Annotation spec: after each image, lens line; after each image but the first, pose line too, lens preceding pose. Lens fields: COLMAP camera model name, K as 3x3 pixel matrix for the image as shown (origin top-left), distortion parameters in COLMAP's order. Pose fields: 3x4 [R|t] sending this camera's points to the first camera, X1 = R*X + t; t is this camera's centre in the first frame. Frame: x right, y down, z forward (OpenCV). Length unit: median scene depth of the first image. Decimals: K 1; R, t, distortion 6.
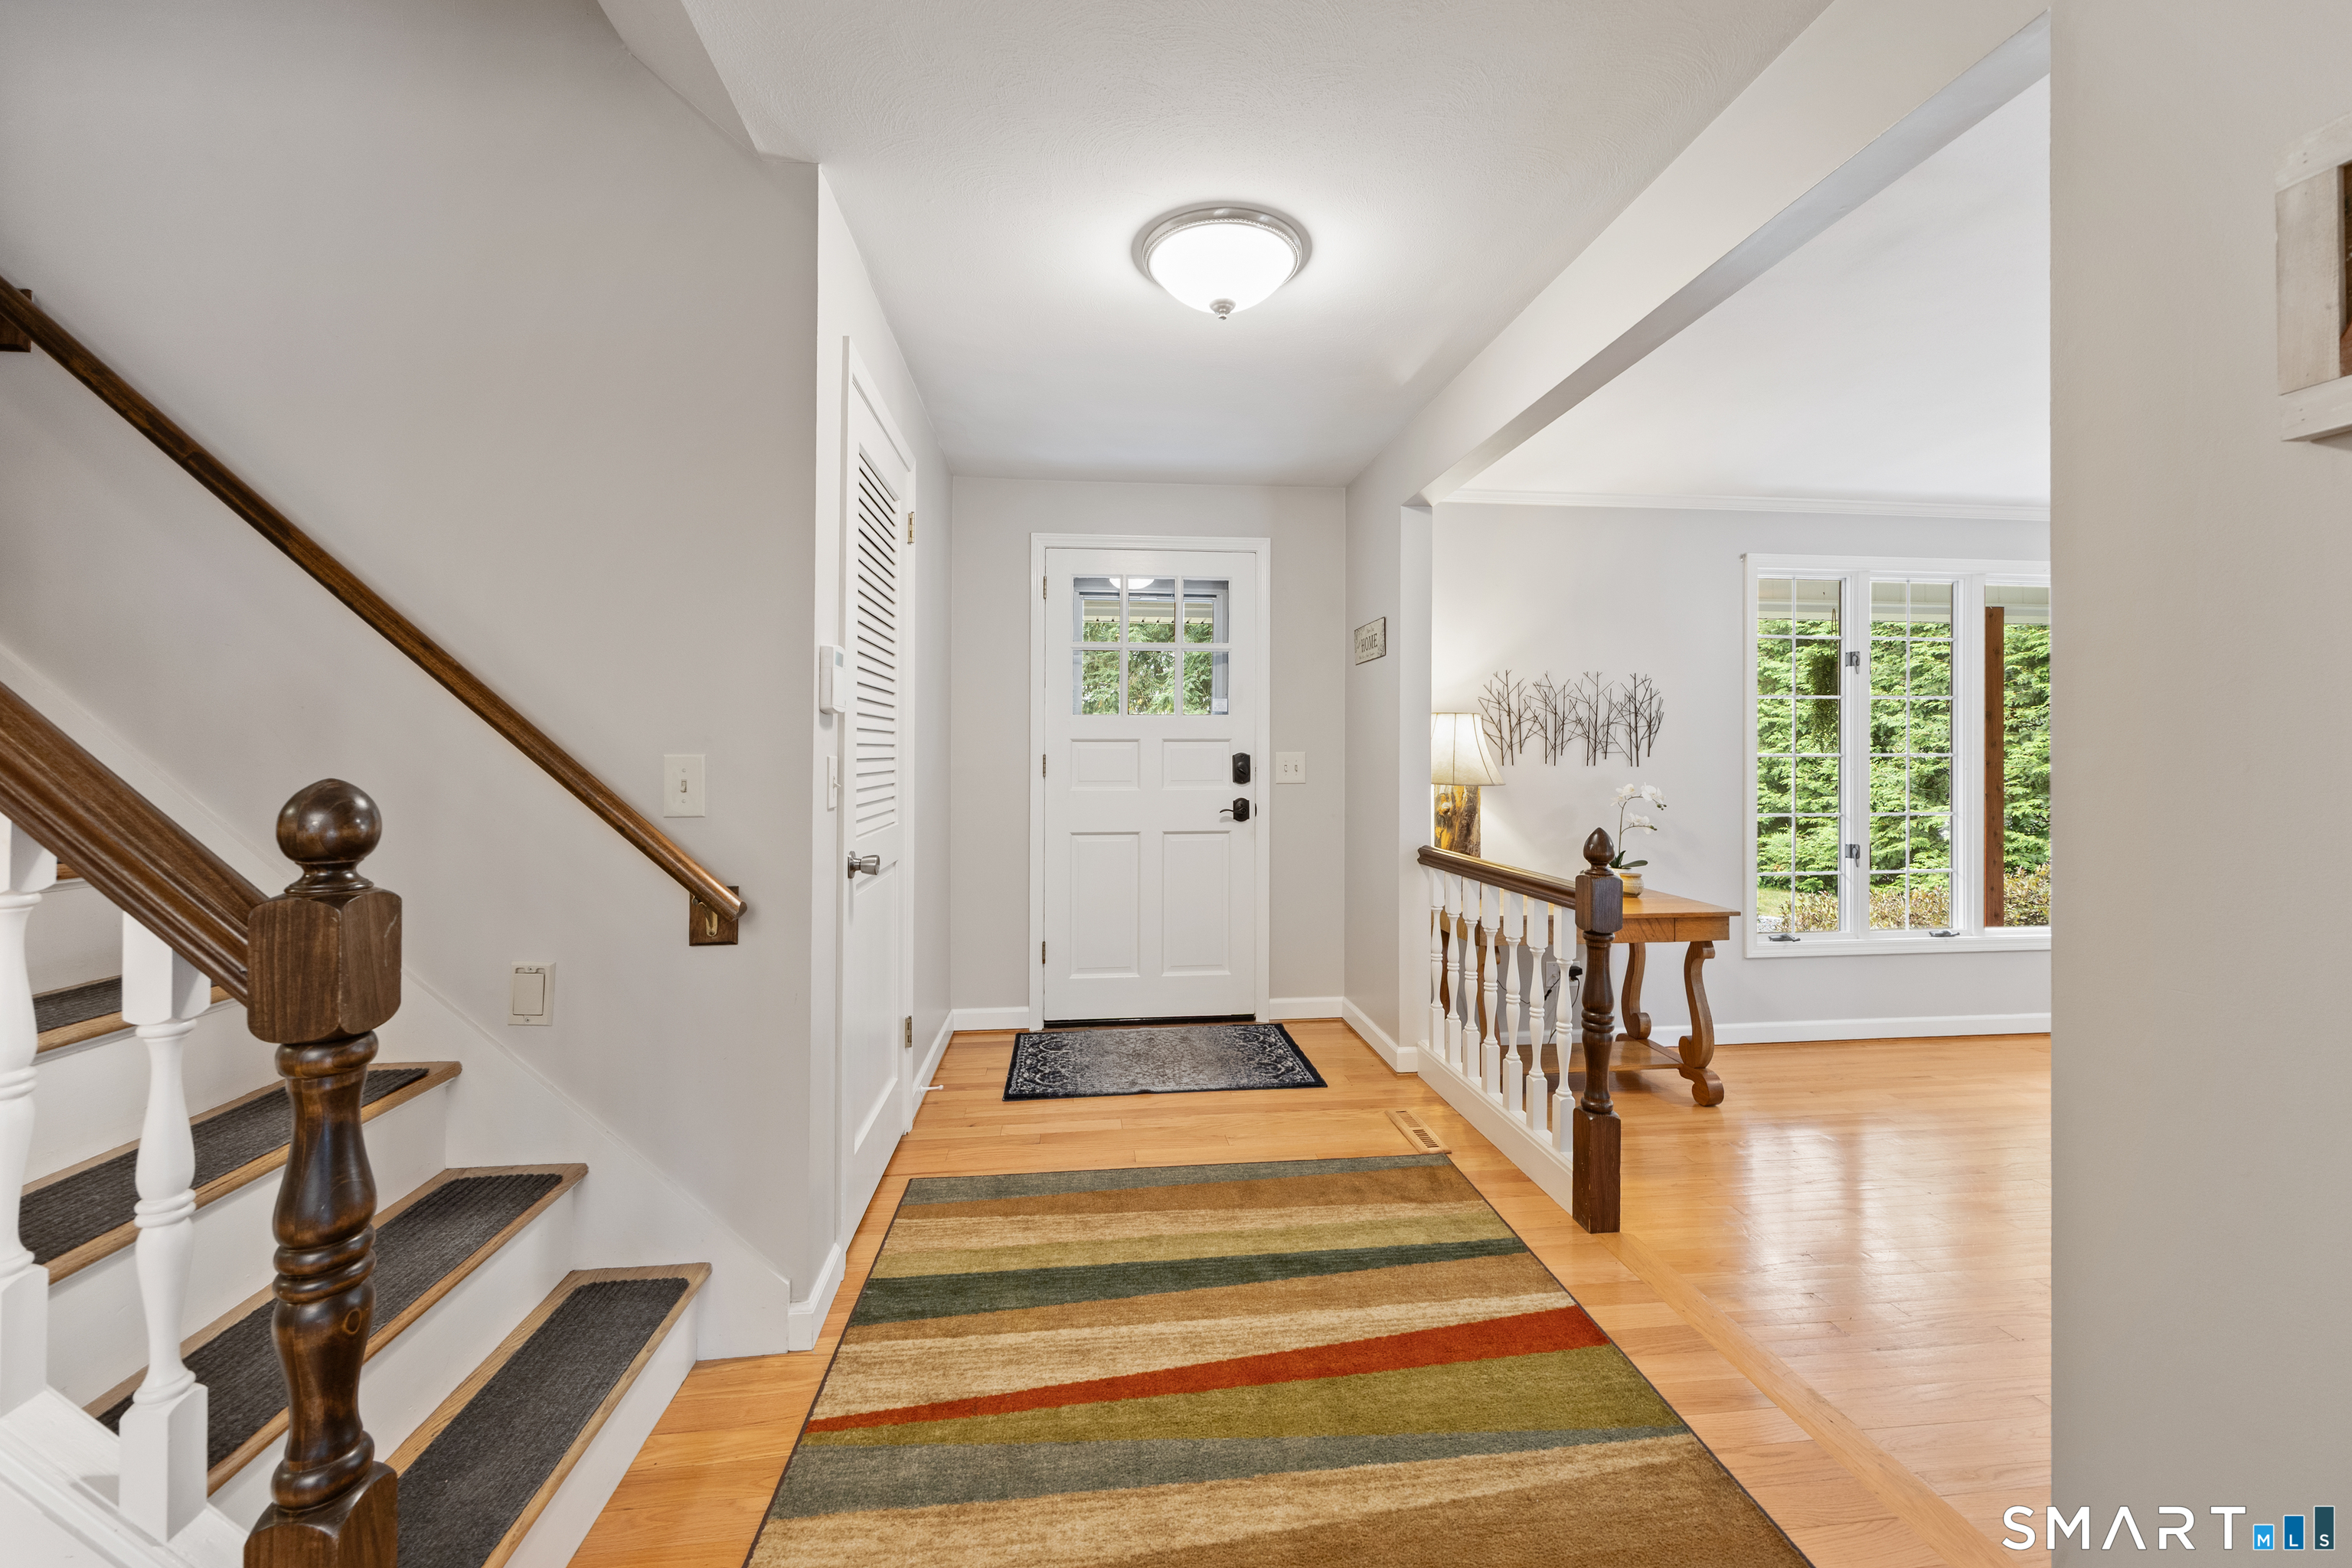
lens RADIAL K [[945.3, 0, 1185.5], [0, 945.3, 745.5], [0, 0, 1]] dist [-0.000728, 0.000167]
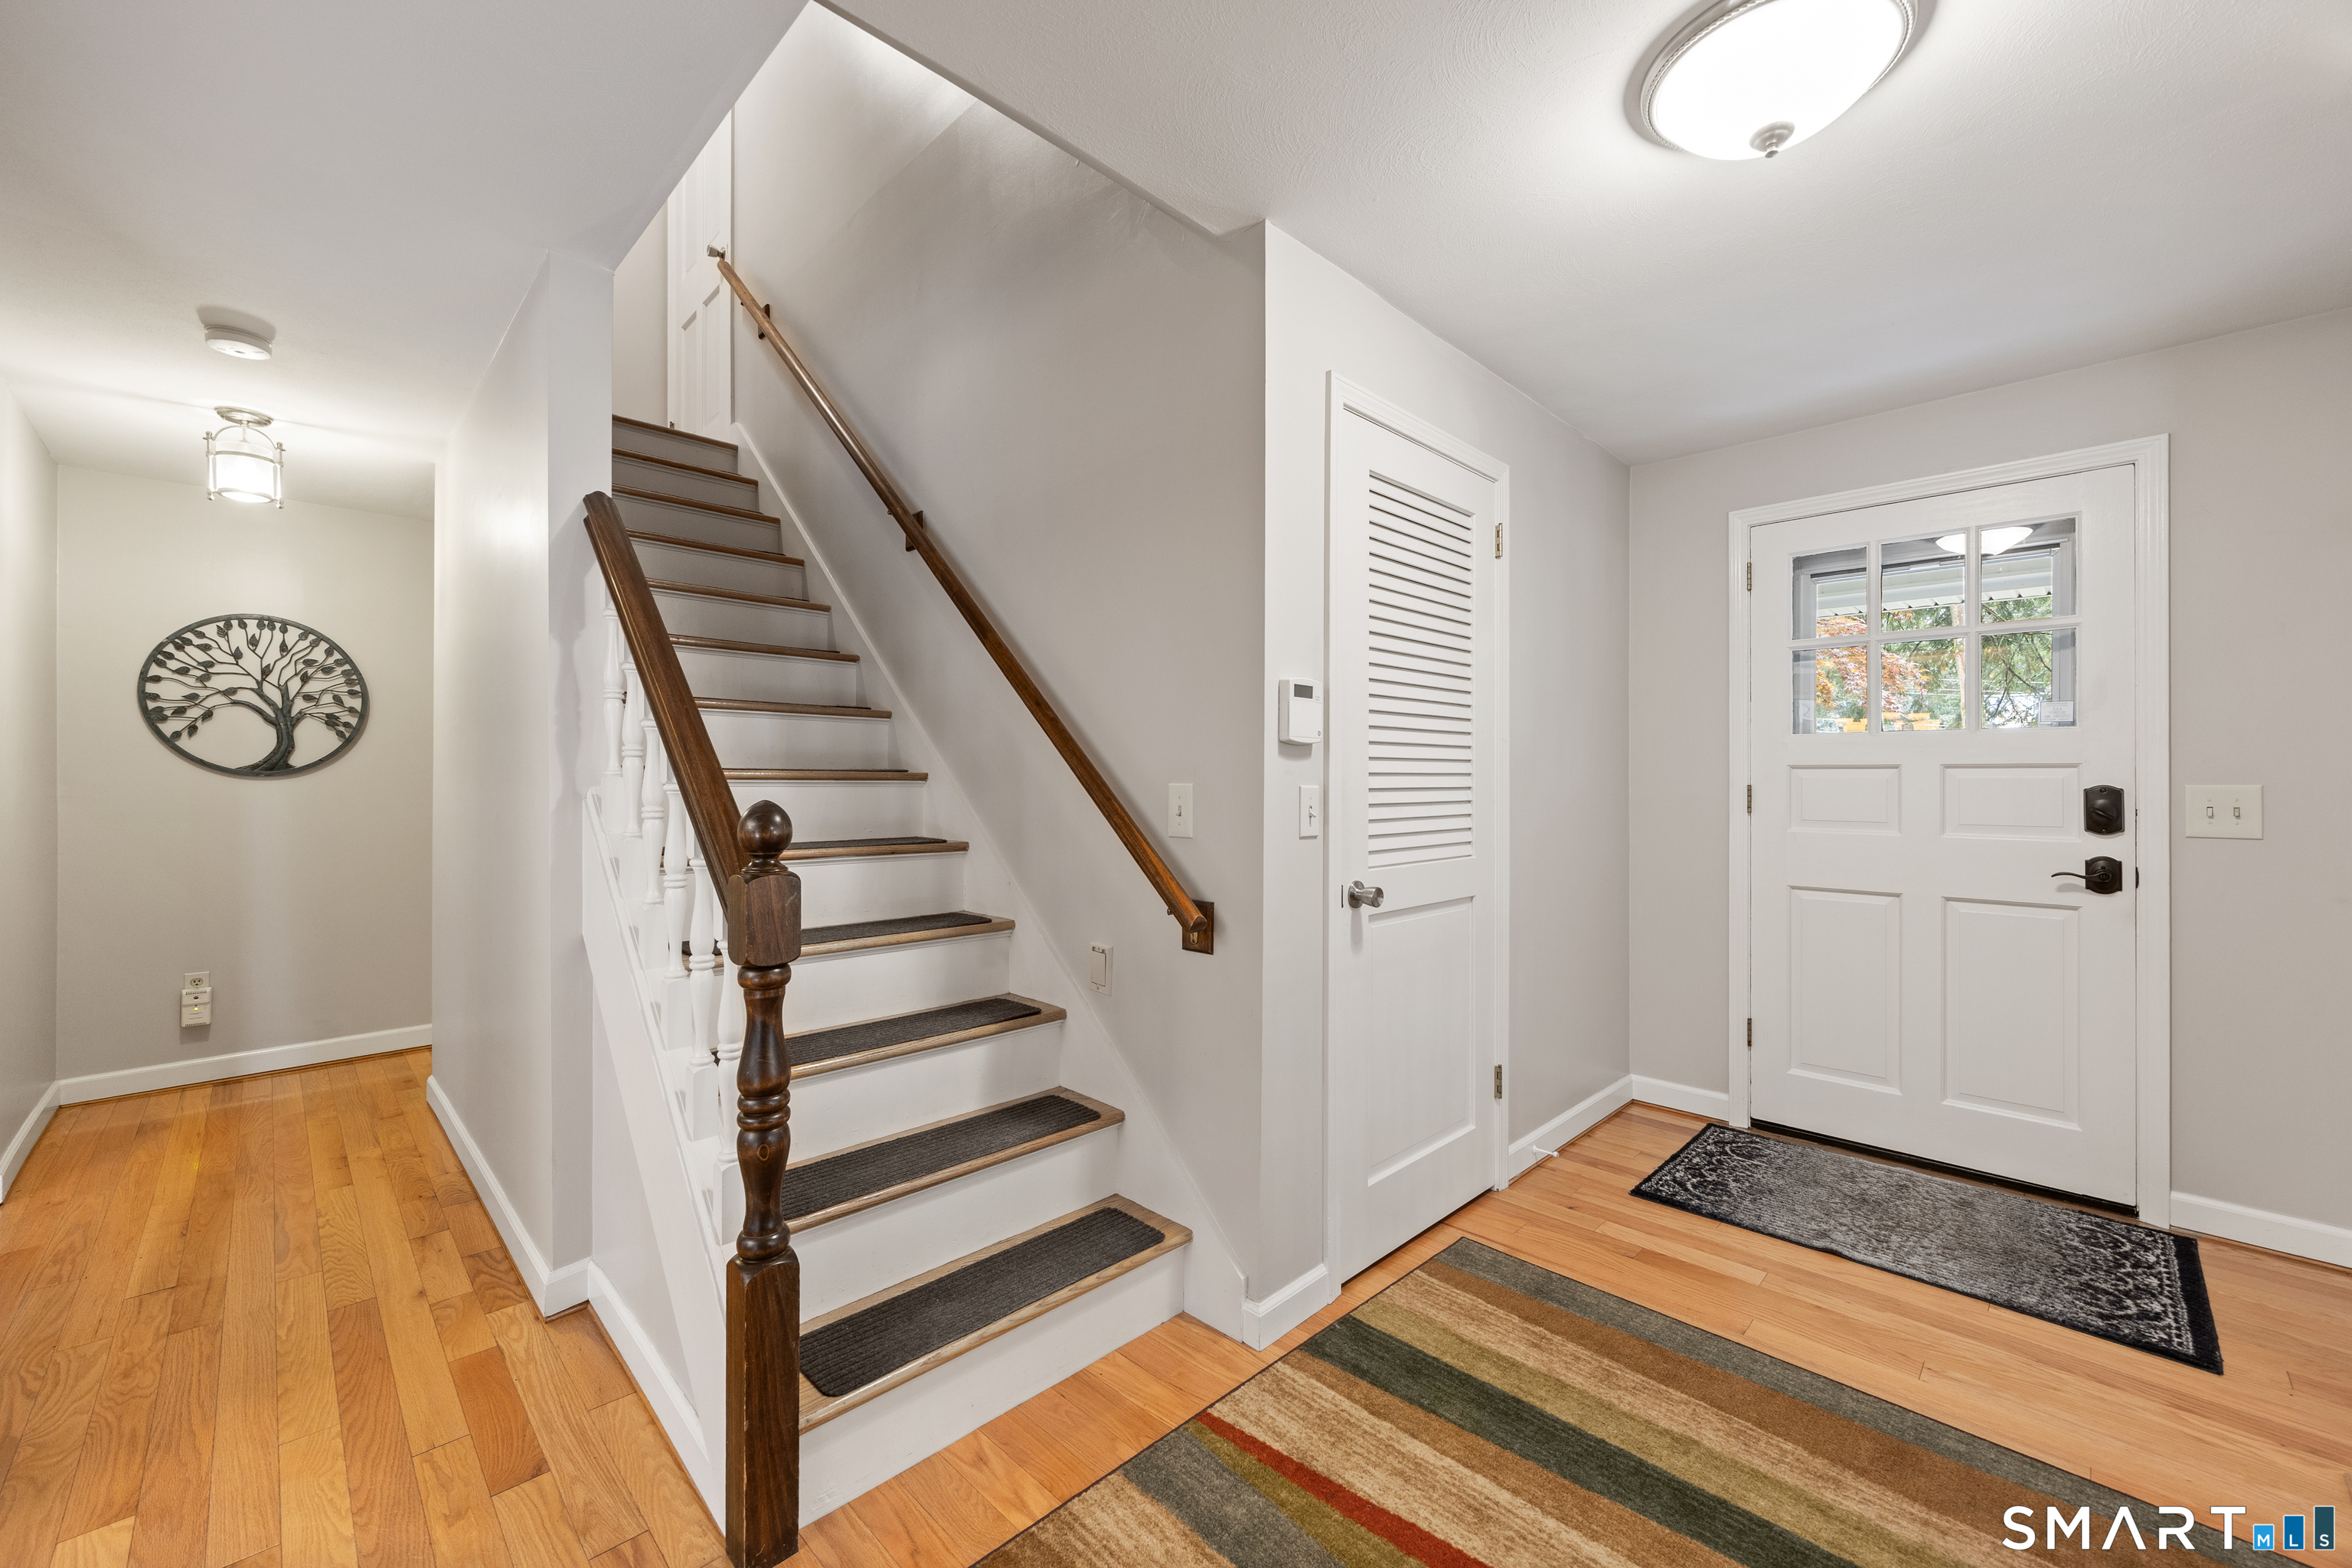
lens RADIAL K [[924.4, 0, 1182.0], [0, 924.4, 771.2], [0, 0, 1]] dist [-0.001116, 0.000273]
pose [[0.619563, -0.001886, -0.784944, 0.295173], [0.001673, 0.999998, -0.001082, -0.003848], [0.784945, -0.000643, 0.619565, 0.243680]]
